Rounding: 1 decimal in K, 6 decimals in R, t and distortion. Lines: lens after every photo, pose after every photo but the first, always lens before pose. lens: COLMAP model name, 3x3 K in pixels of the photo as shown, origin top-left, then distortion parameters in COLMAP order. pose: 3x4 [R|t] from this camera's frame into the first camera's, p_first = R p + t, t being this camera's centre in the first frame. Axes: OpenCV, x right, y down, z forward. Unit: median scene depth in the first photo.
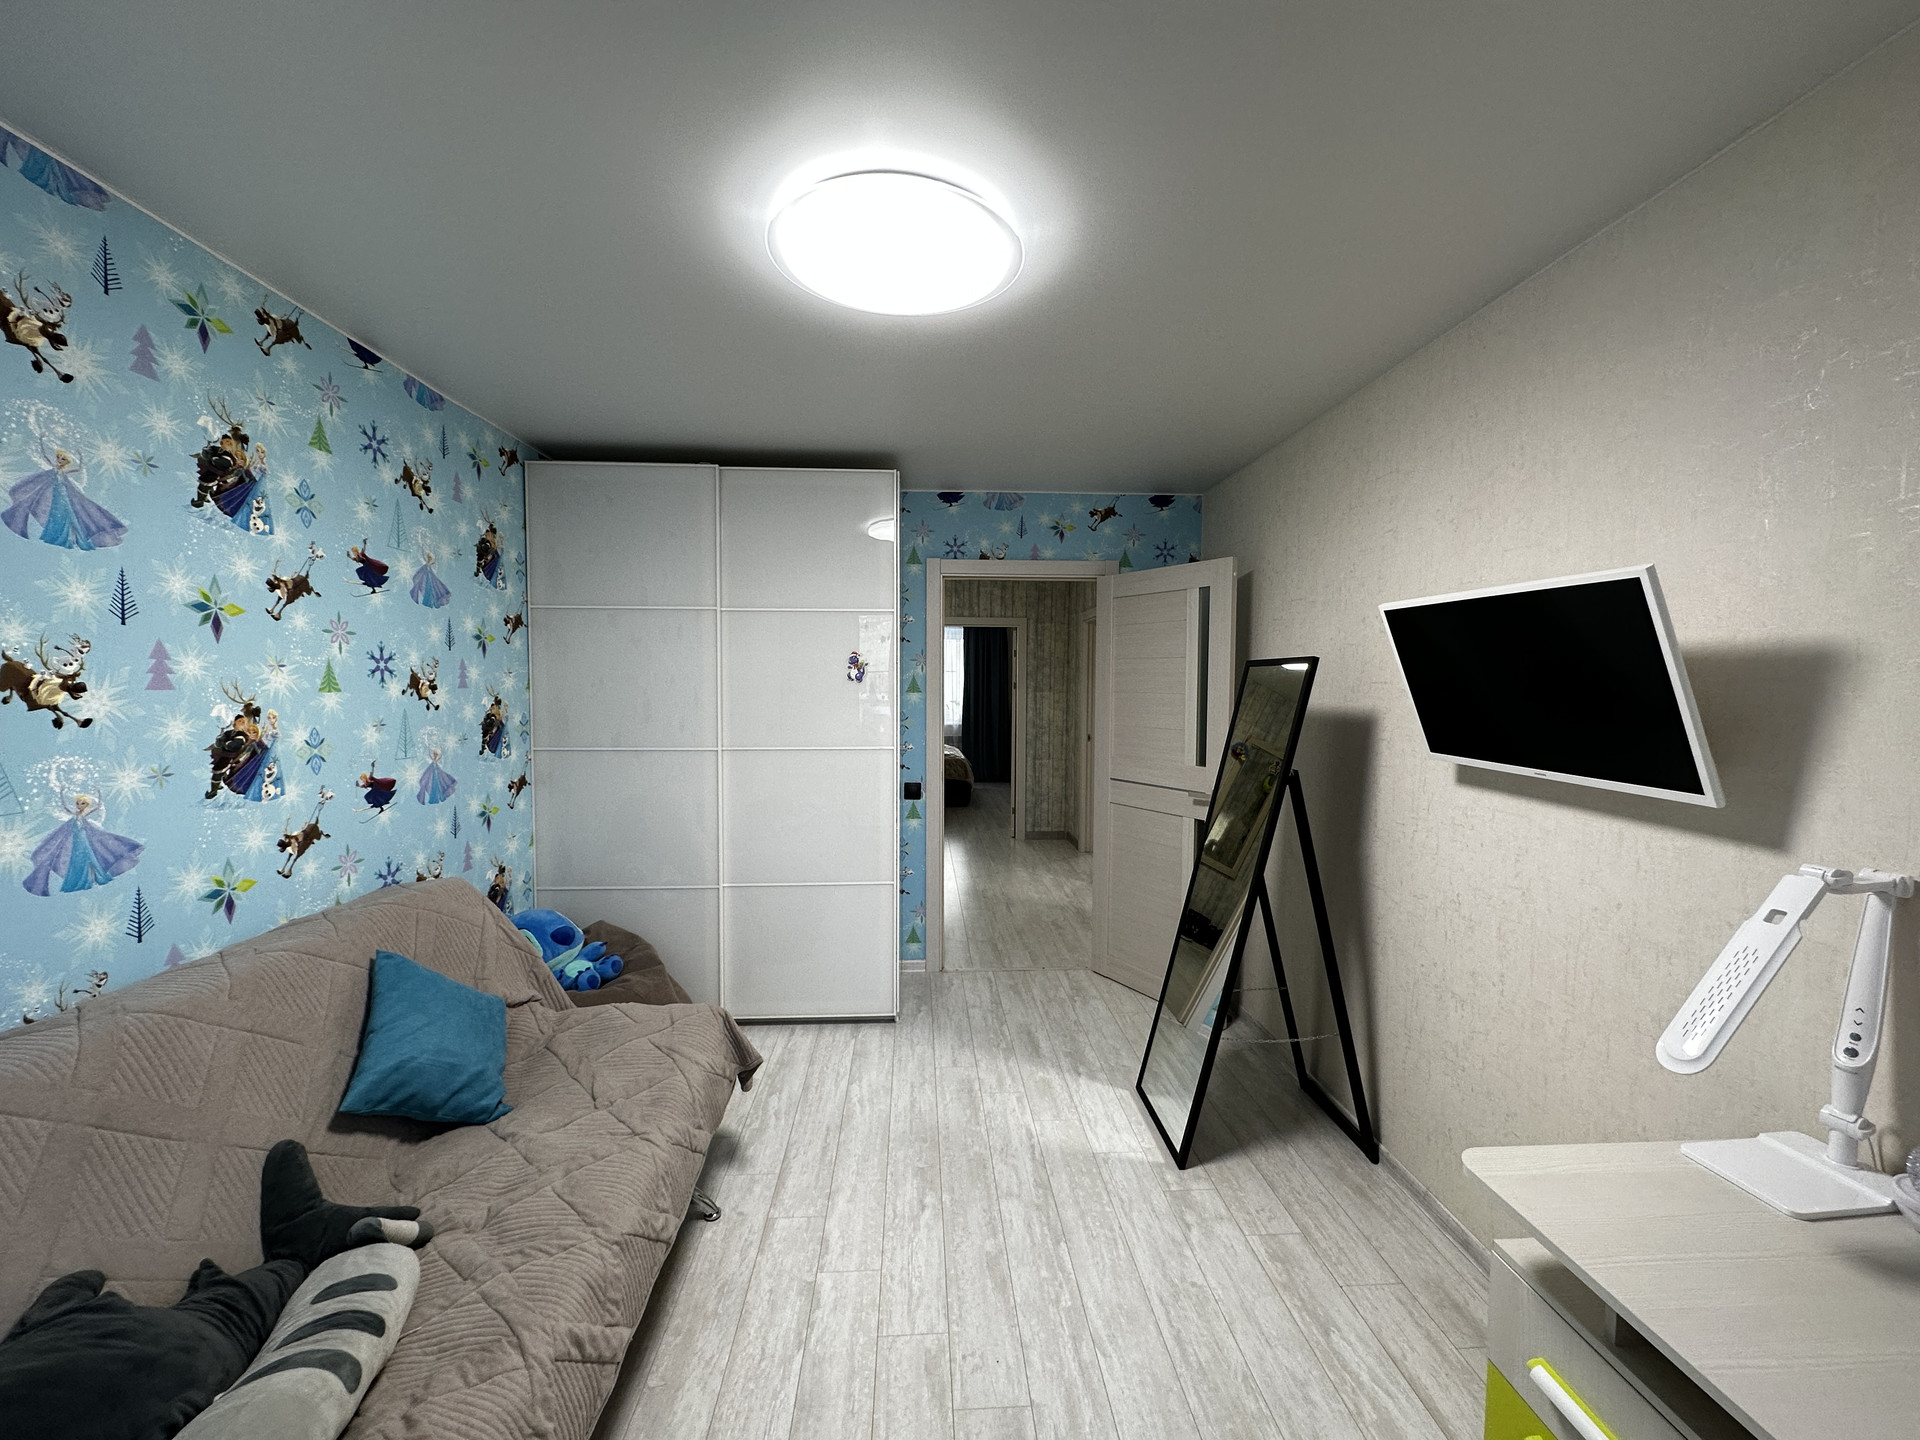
lens RADIAL K [[765.8, 0, 960.0], [0, 765.8, 722.6], [0, 0, 1]] dist [-0.000203, 0.000022]
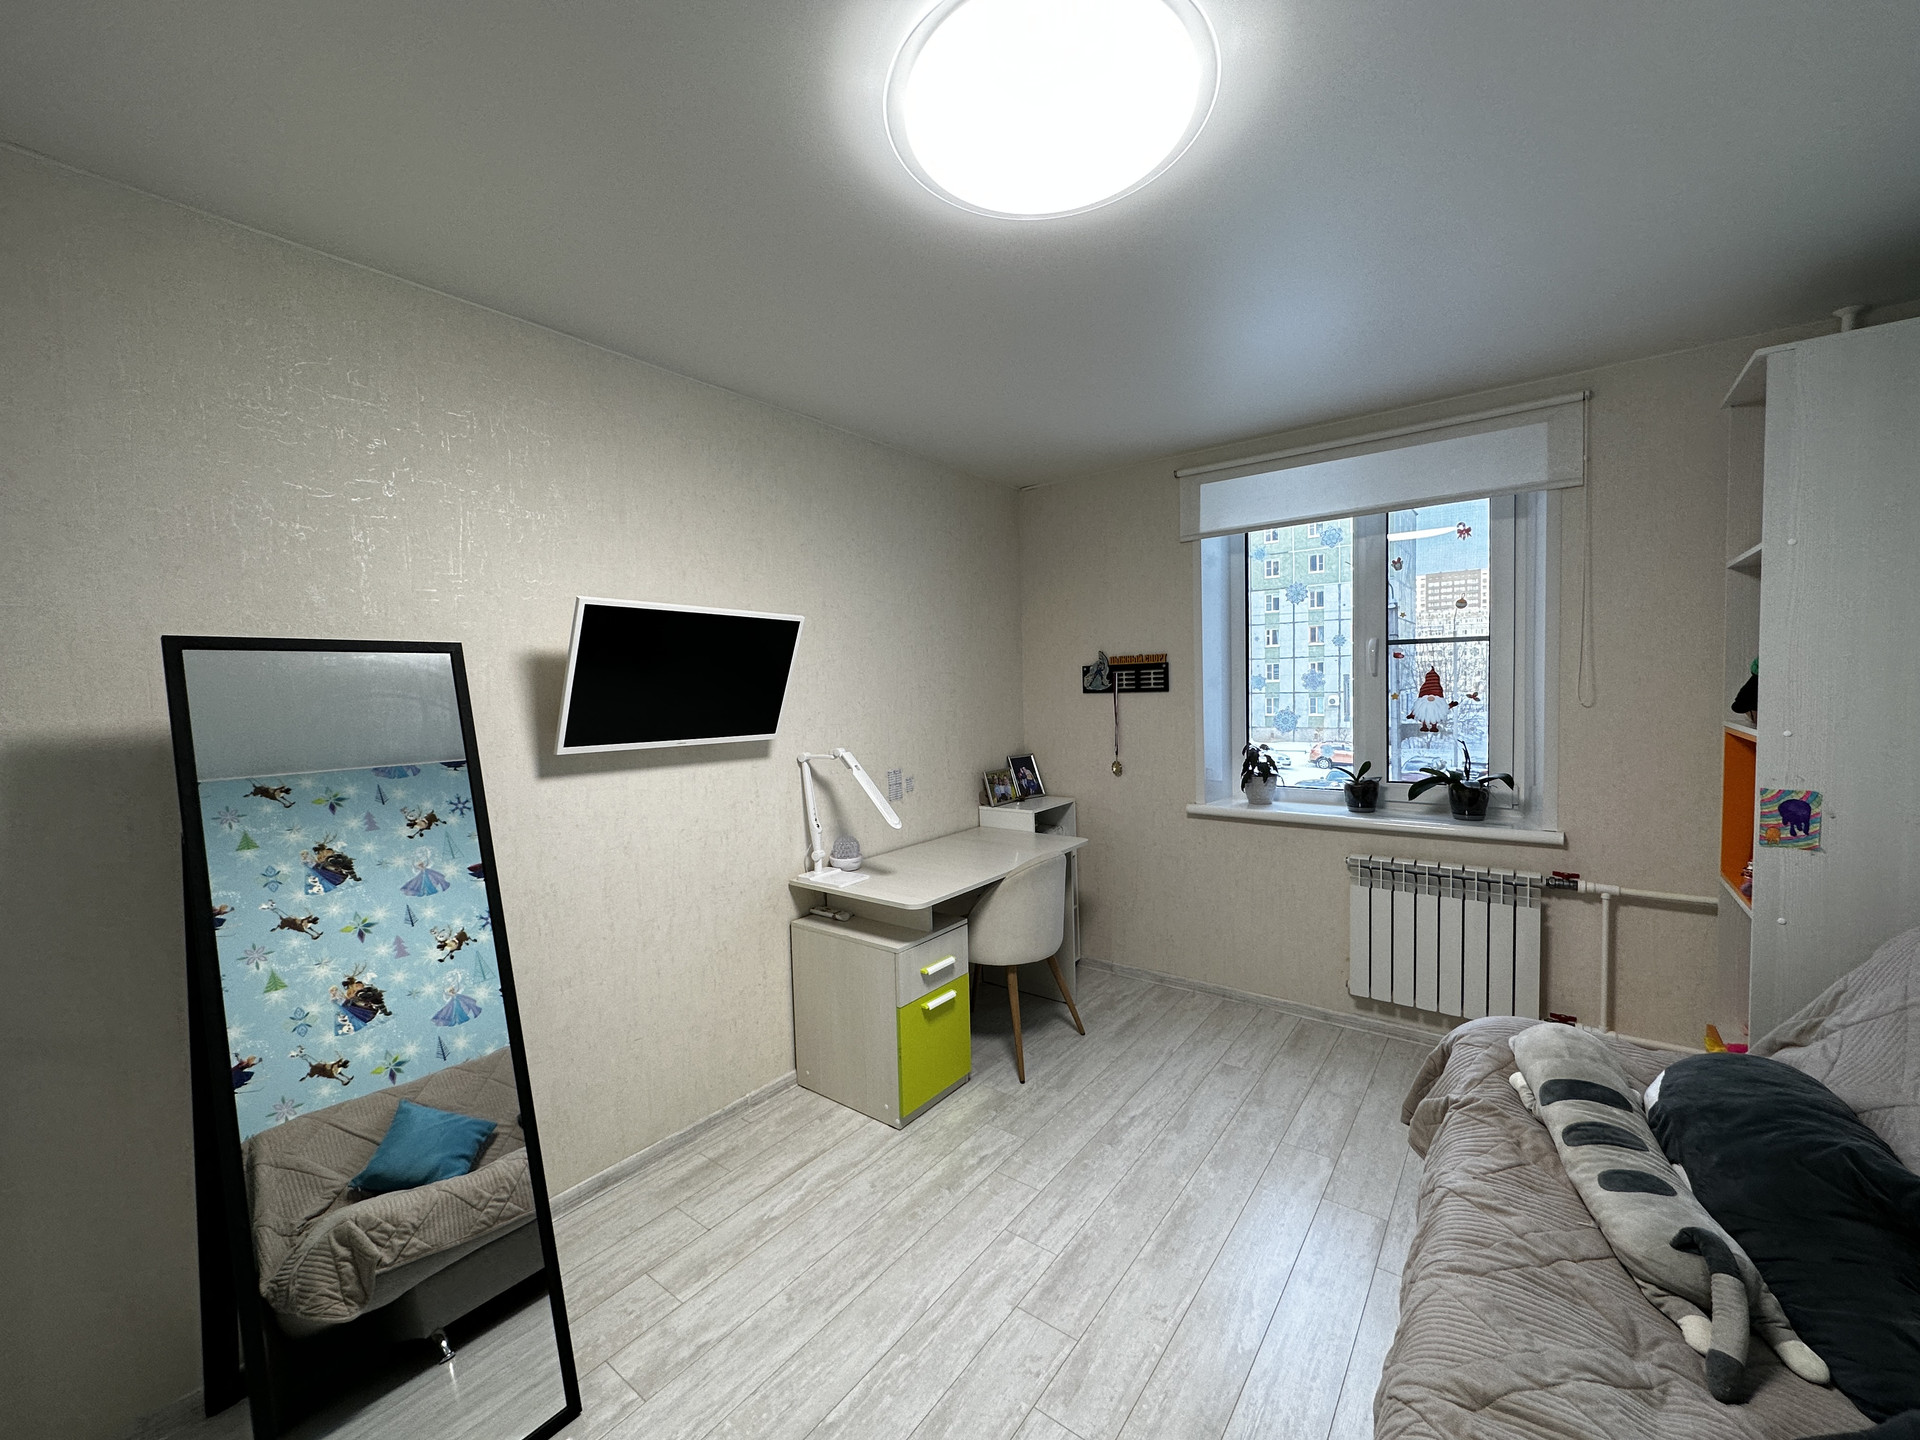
lens RADIAL K [[765.8, 0, 959.7], [0, 765.8, 727.1], [0, 0, 1]] dist [-0.000203, 0.000022]
pose [[-0.758653, -0.023667, 0.651065, -0.506995], [0.057378, 0.993030, 0.102957, -0.071379], [-0.648963, 0.115465, -0.752007, 1.638258]]
